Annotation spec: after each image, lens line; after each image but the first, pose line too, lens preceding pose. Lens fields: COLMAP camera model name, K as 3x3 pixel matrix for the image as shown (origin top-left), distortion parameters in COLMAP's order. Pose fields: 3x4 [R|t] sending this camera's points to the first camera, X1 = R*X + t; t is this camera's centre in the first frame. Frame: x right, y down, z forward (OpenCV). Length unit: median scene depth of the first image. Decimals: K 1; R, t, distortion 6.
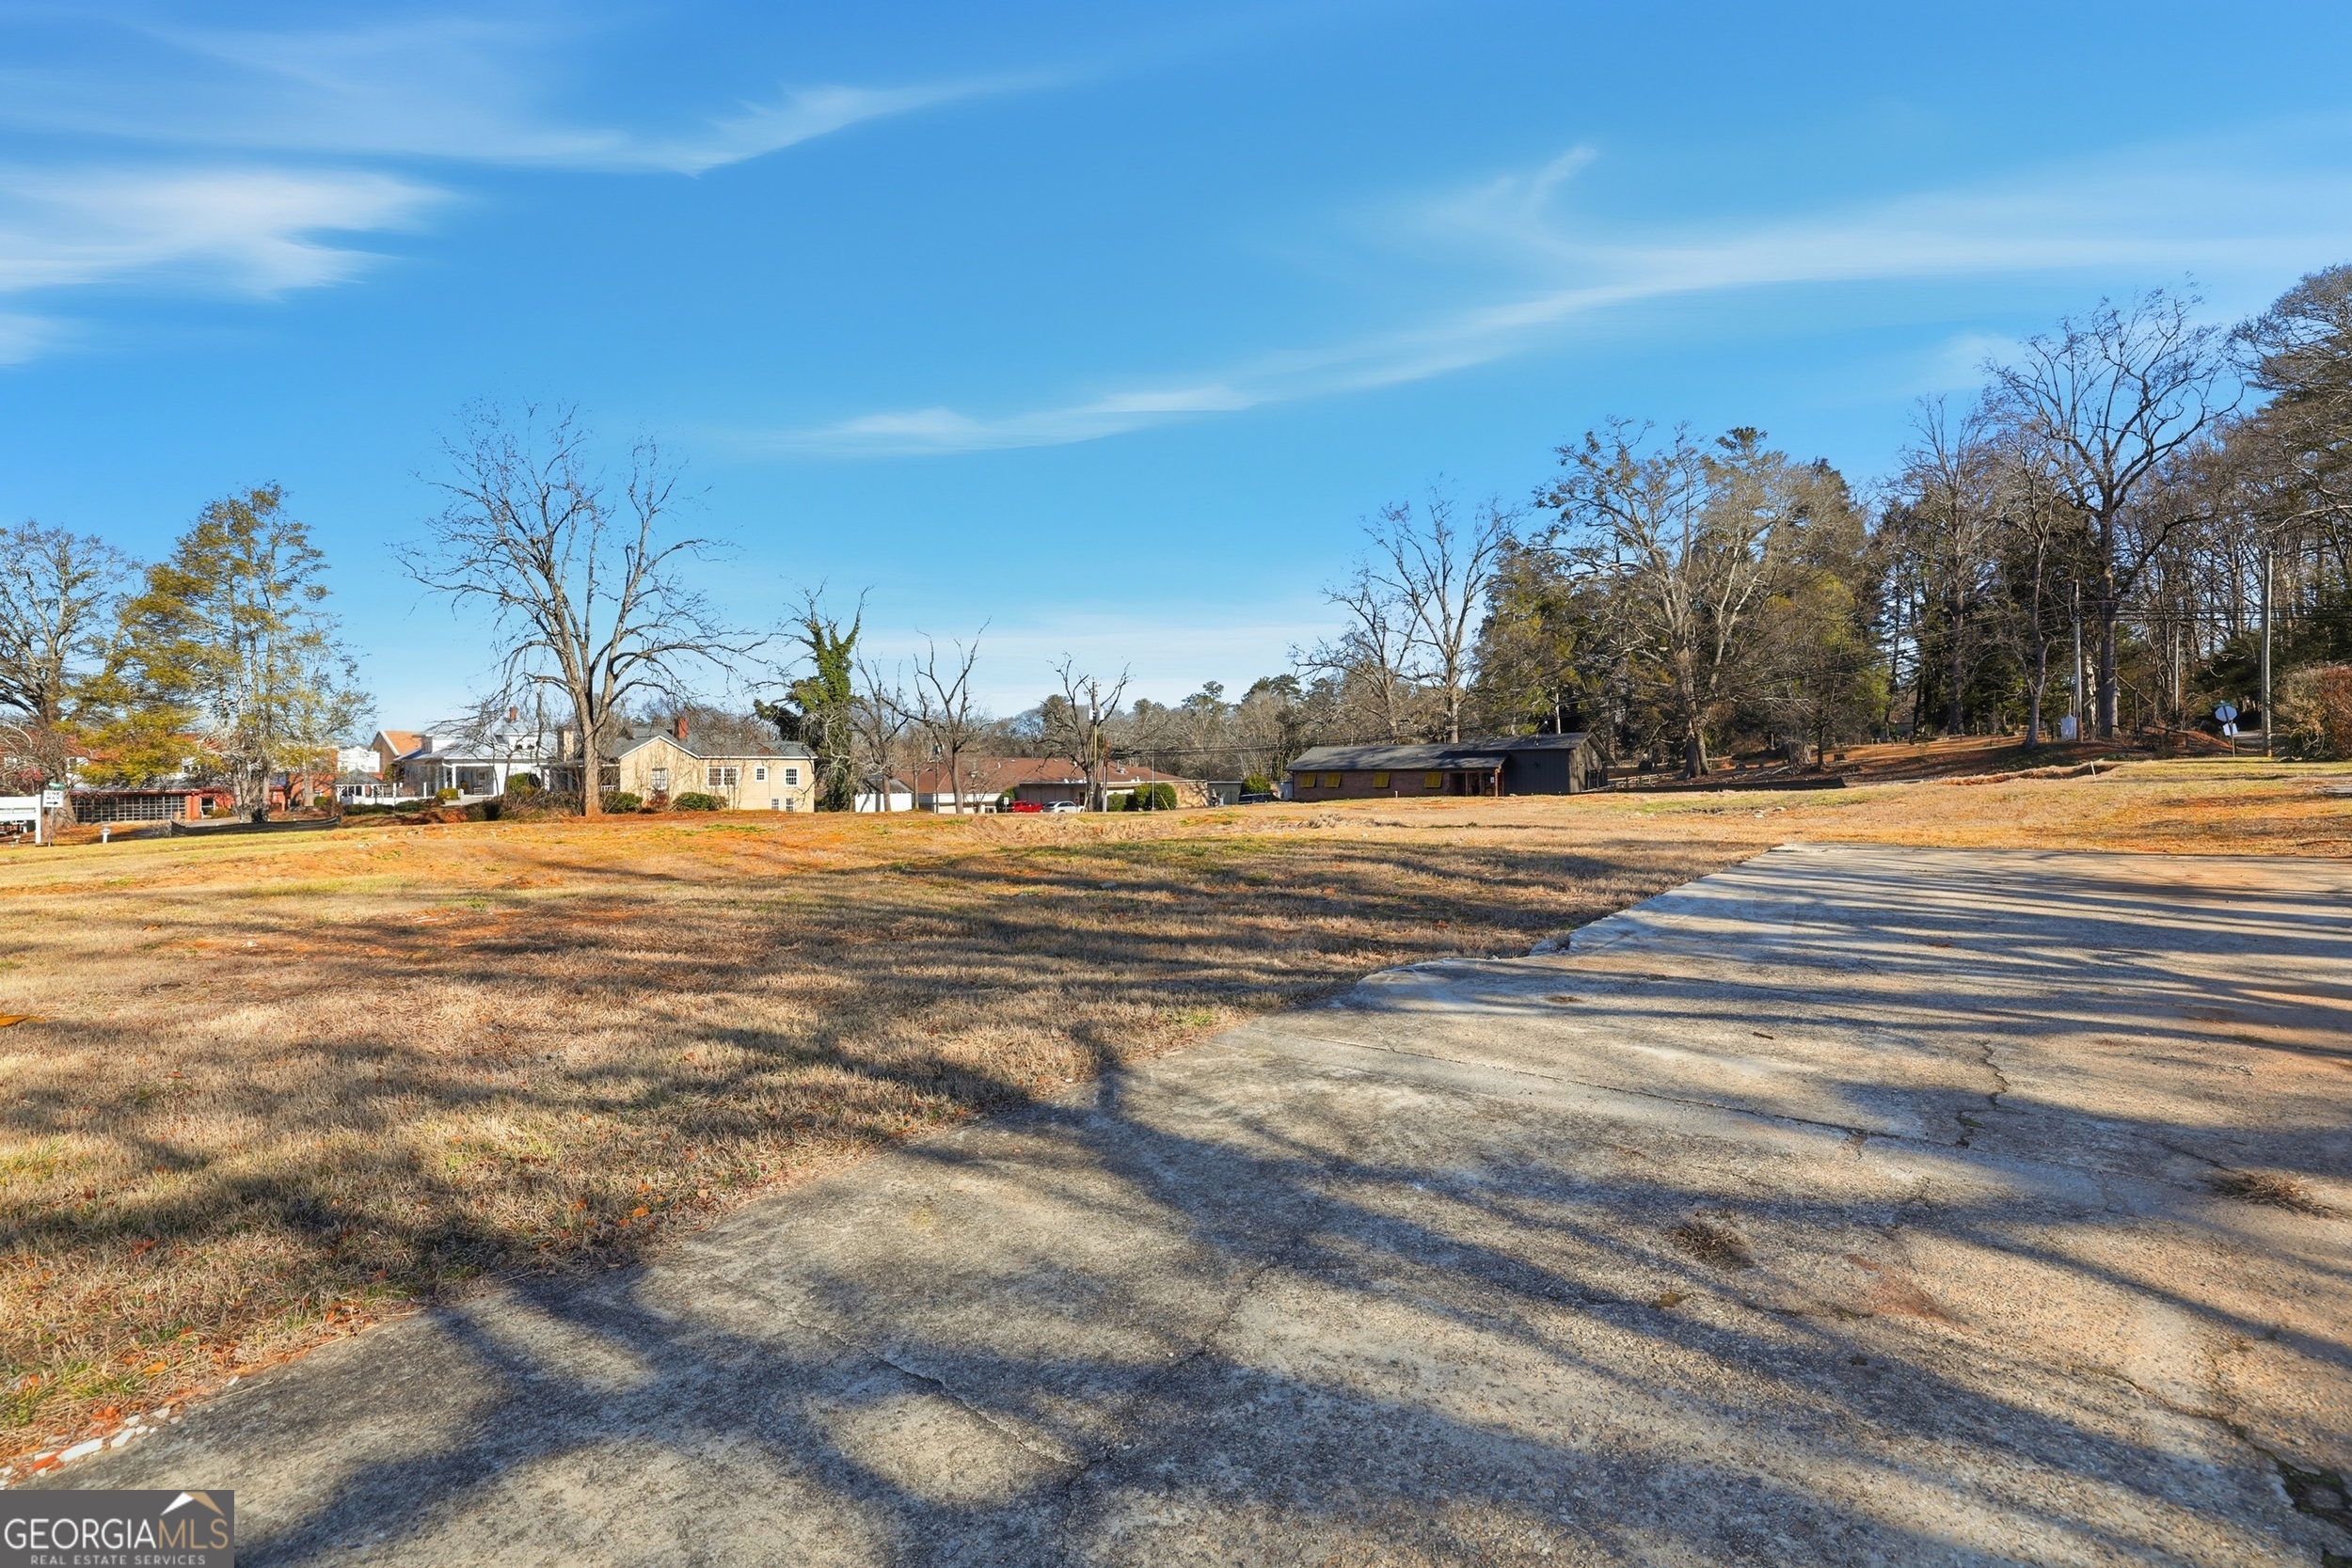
lens RADIAL K [[1134.9, 0, 1176.6], [0, 1134.9, 762.1], [0, 0, 1]] dist [-0.003699, 0.003968]
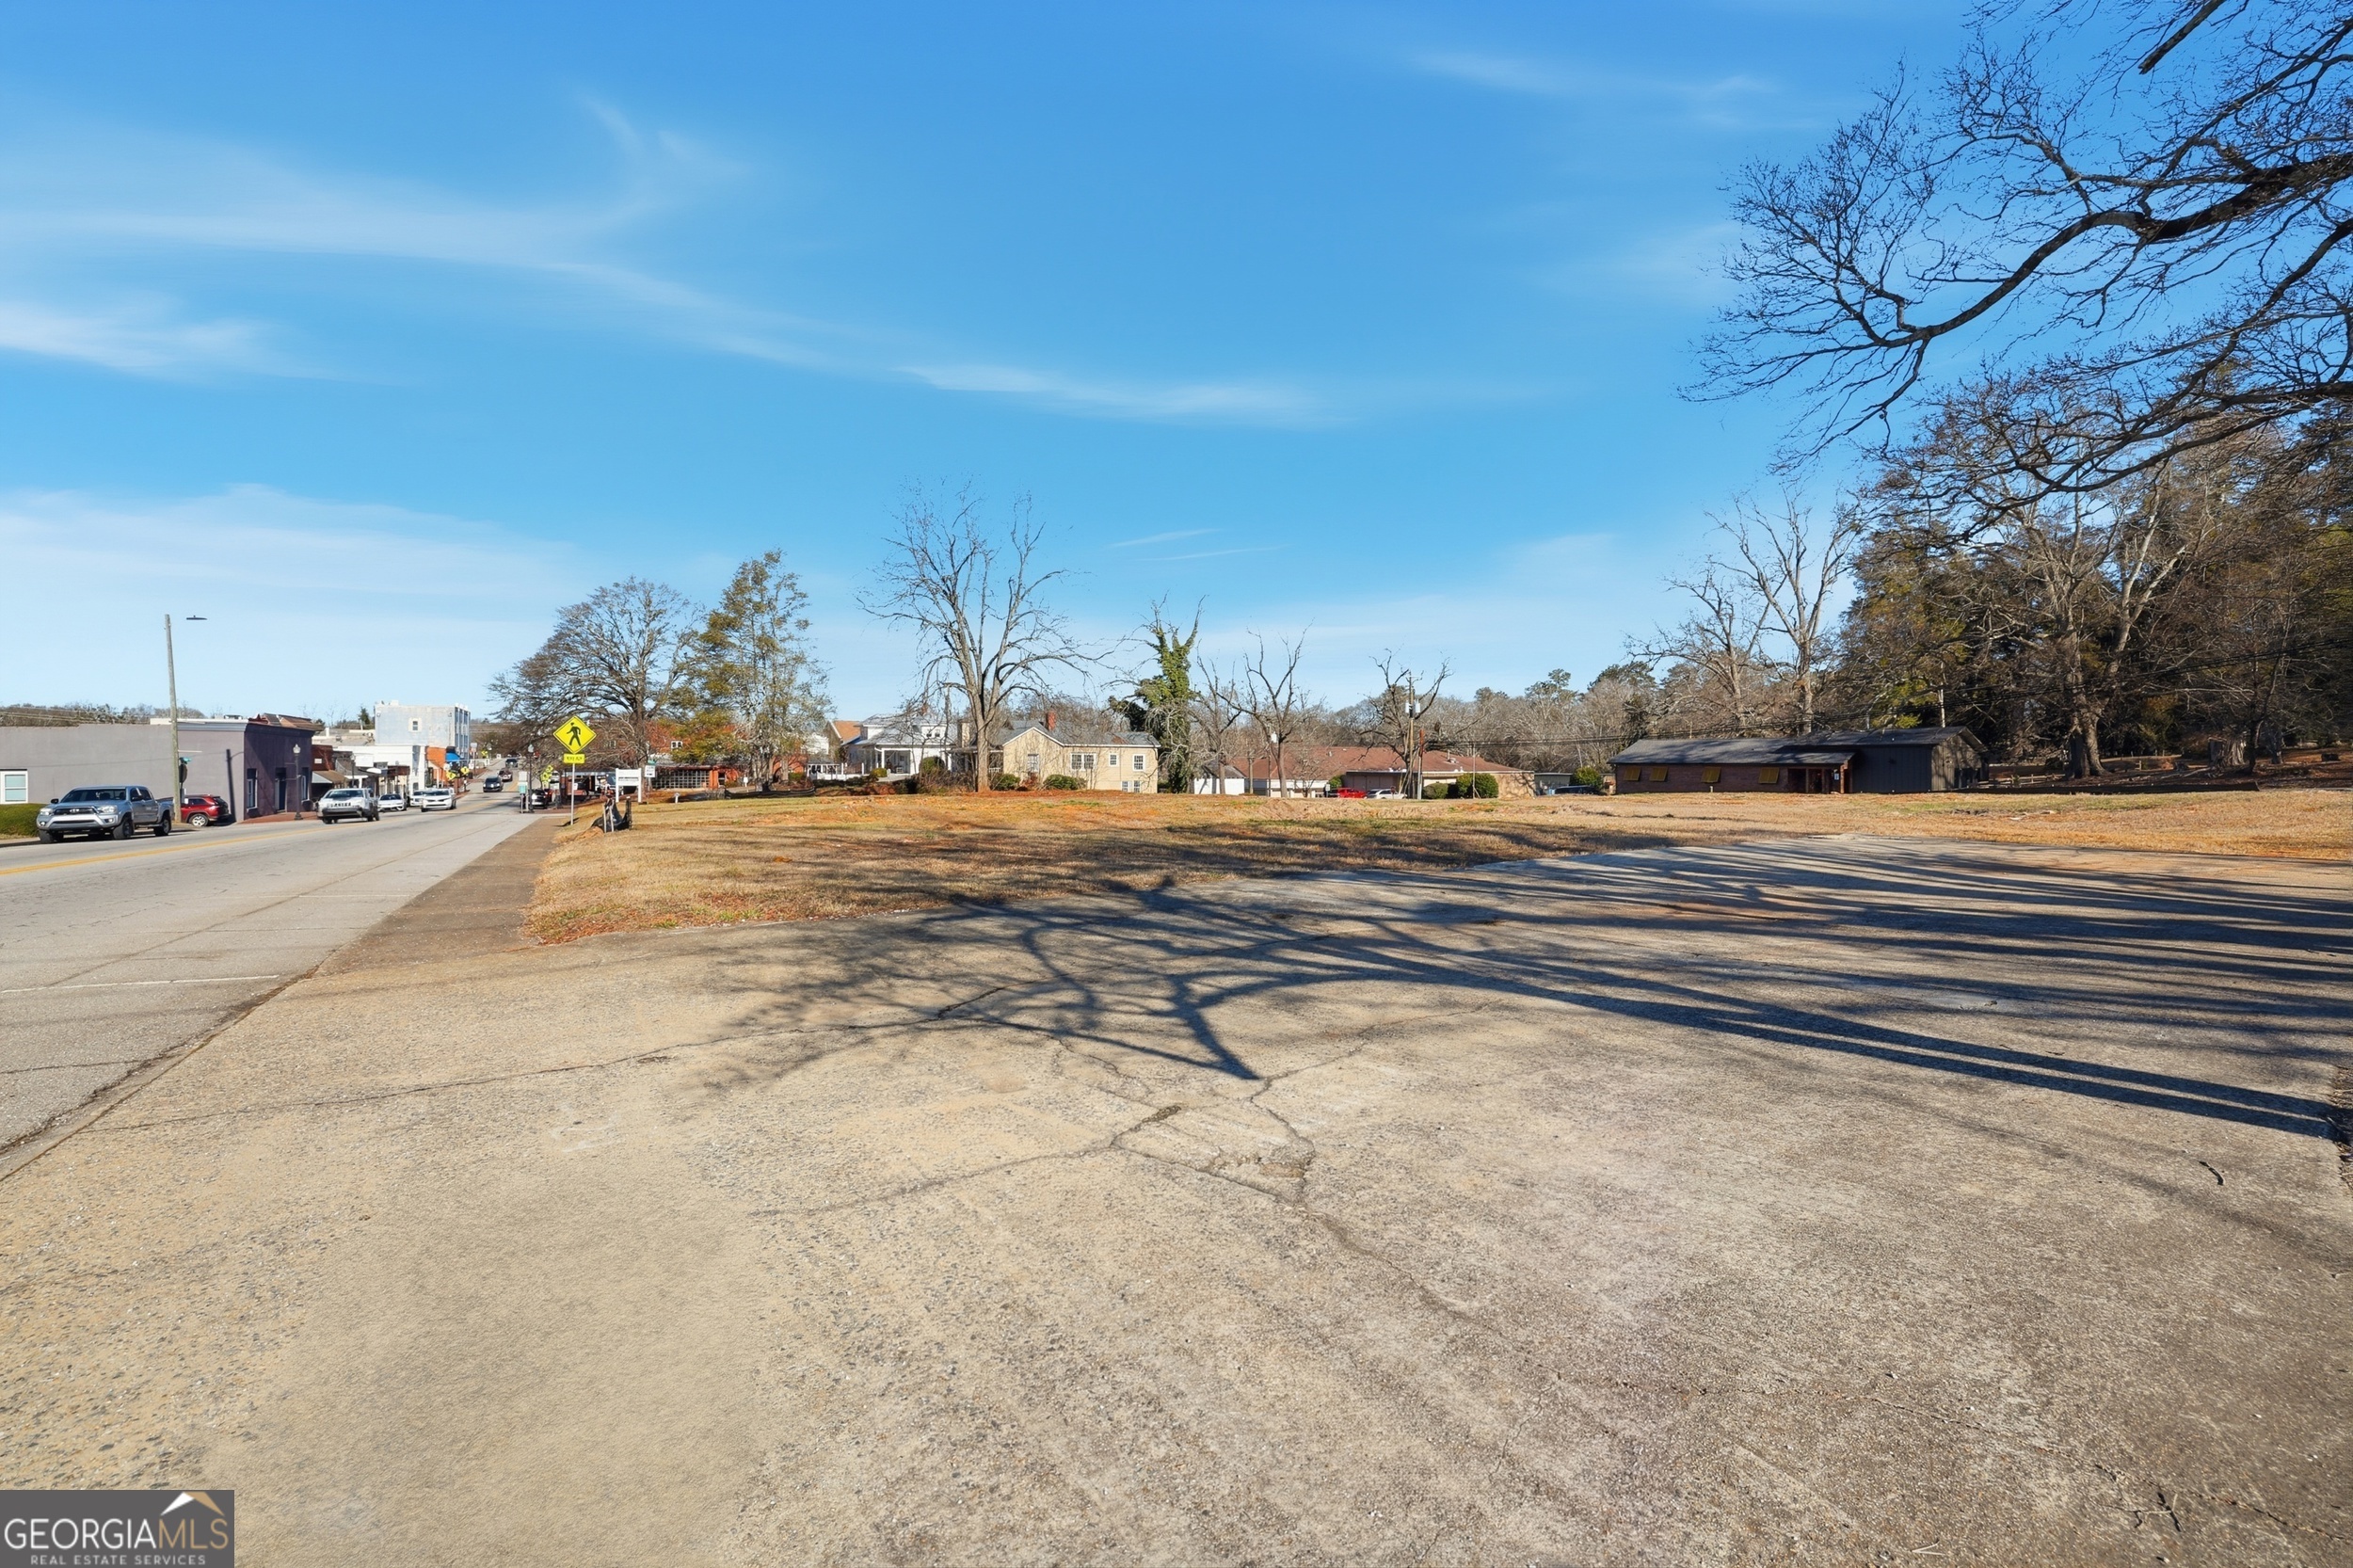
lens RADIAL K [[1135.5, 0, 1155.7], [0, 1135.5, 778.9], [0, 0, 1]] dist [-0.003699, 0.003968]
pose [[0.947942, 0.019106, -0.317868, 0.045055], [-0.010722, 0.999548, 0.028104, -0.003078], [0.318261, -0.023232, 0.947718, -0.090143]]
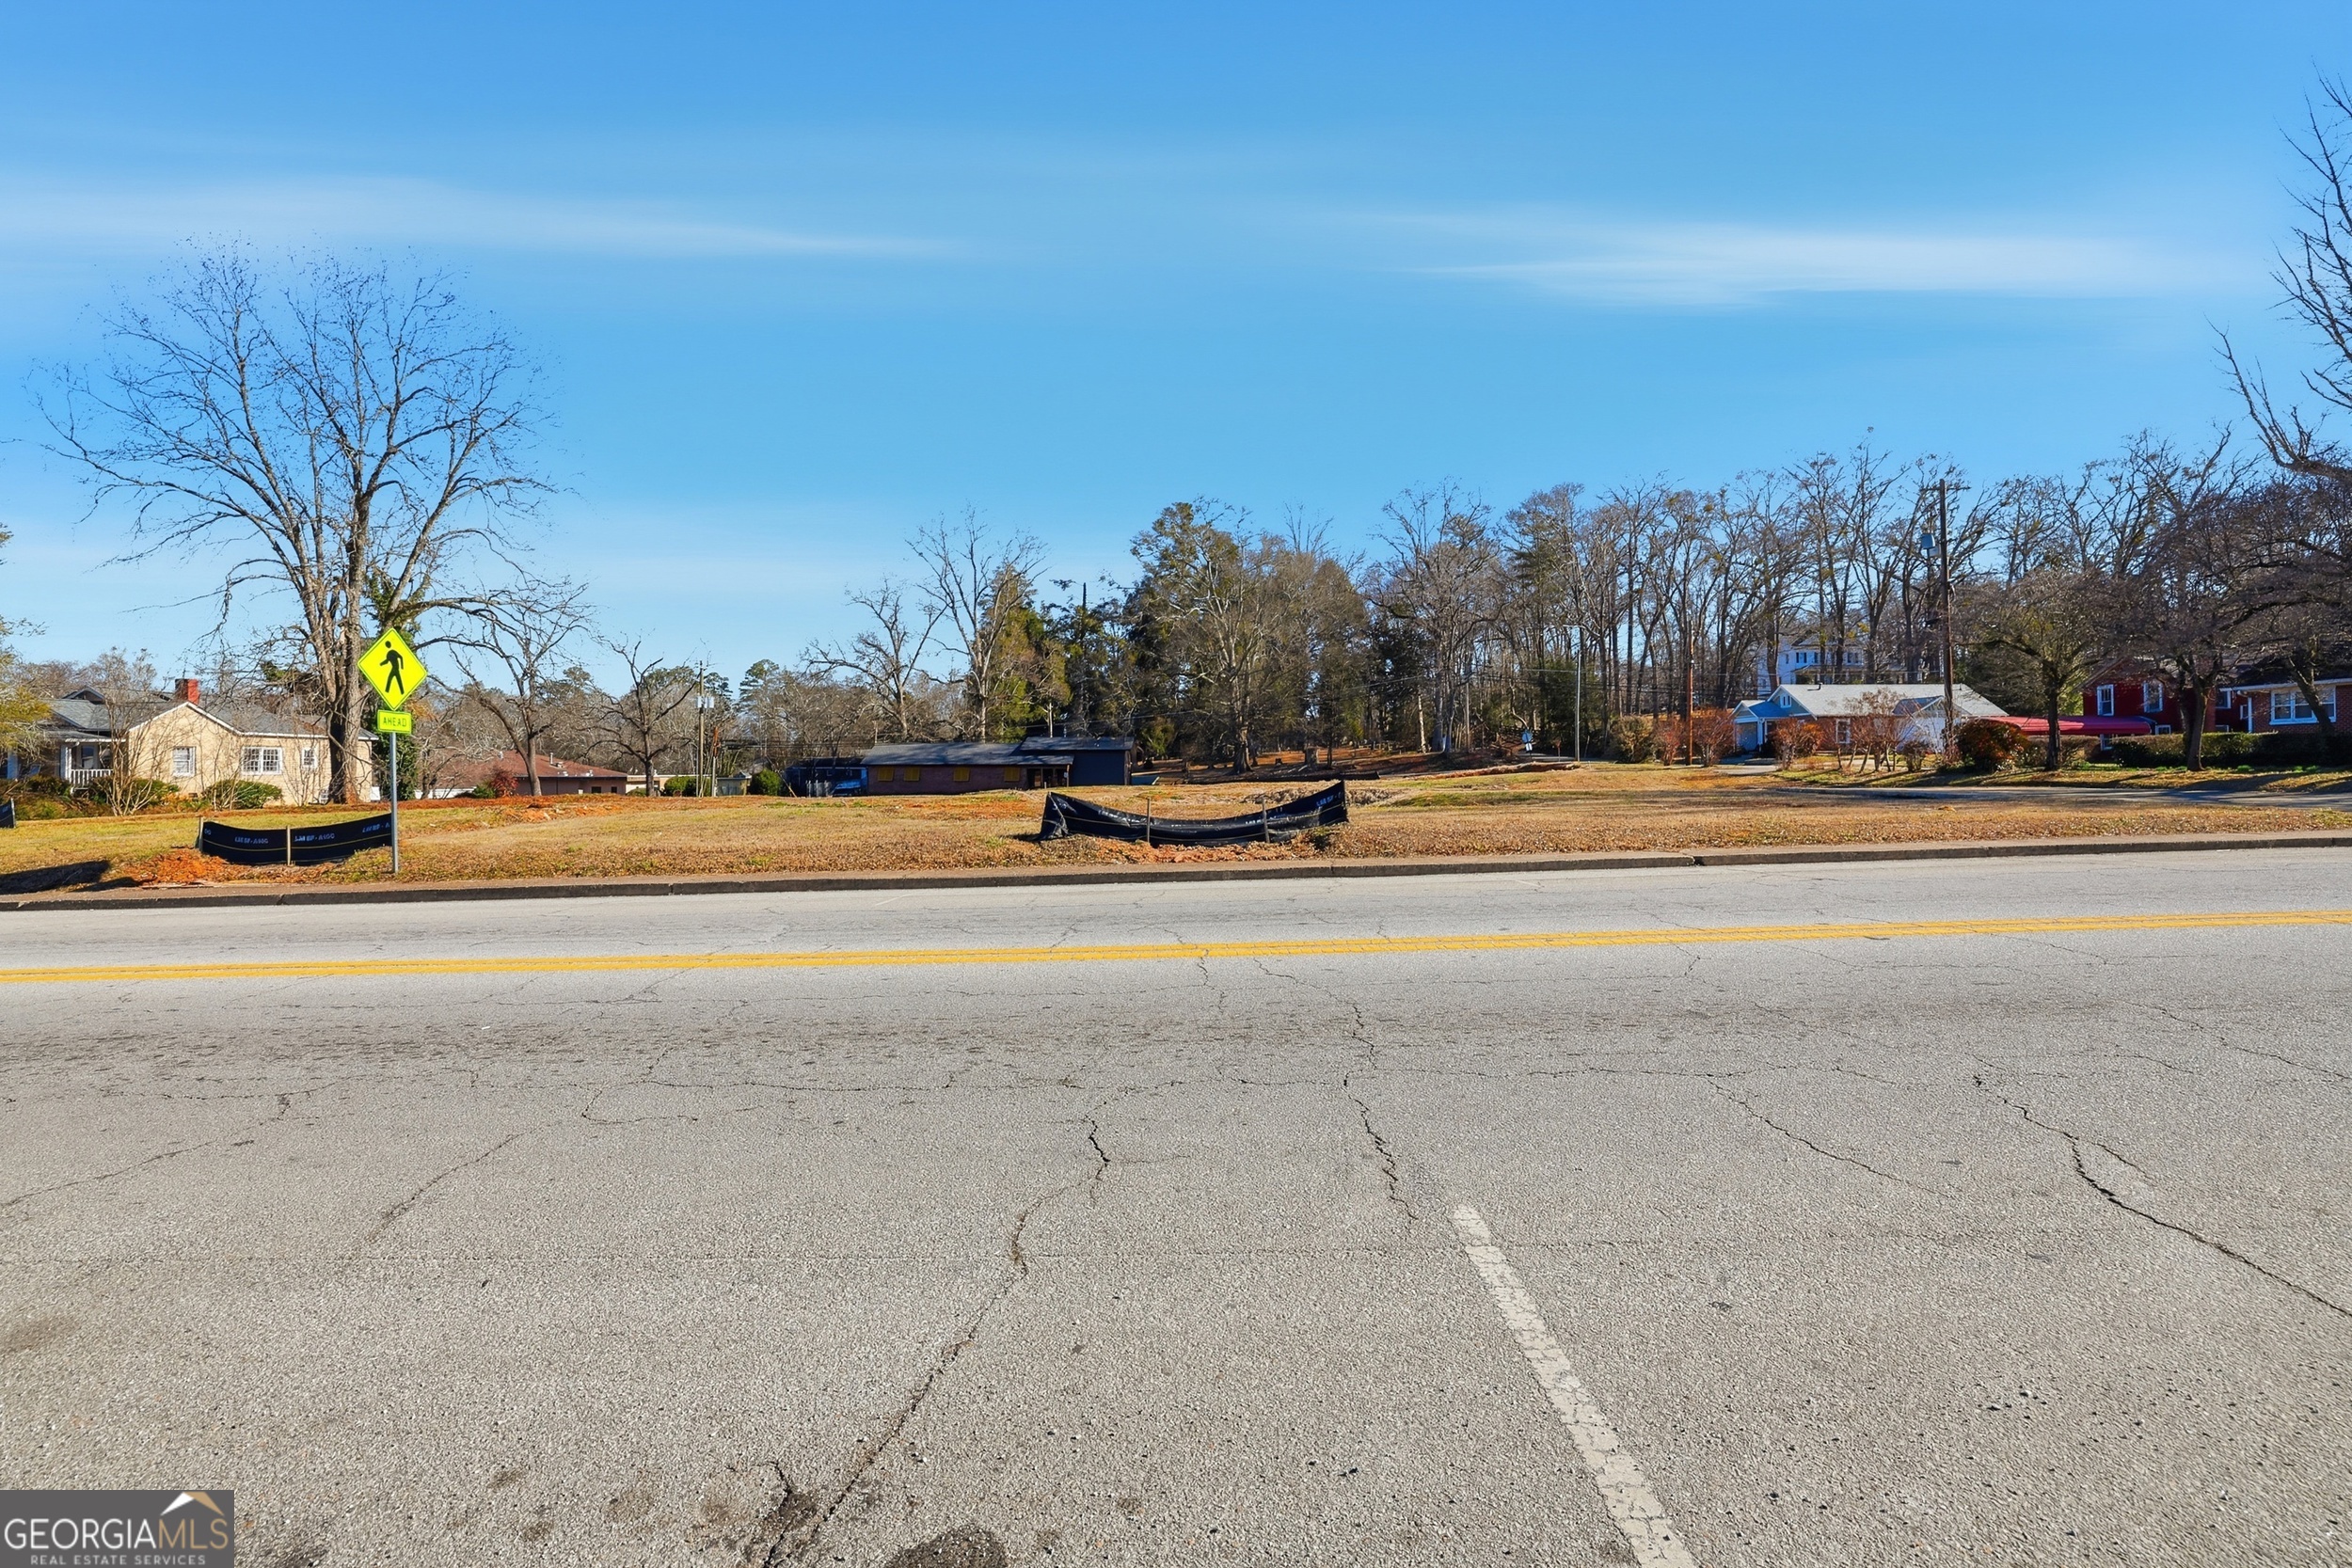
lens RADIAL K [[1134.9, 0, 1180.1], [0, 1134.9, 777.8], [0, 0, 1]] dist [-0.003699, 0.003968]
pose [[0.798903, 0.006732, 0.601423, -0.356032], [-0.012614, 0.999905, 0.005563, 0.012435], [-0.601328, -0.012030, 0.798912, 0.020575]]
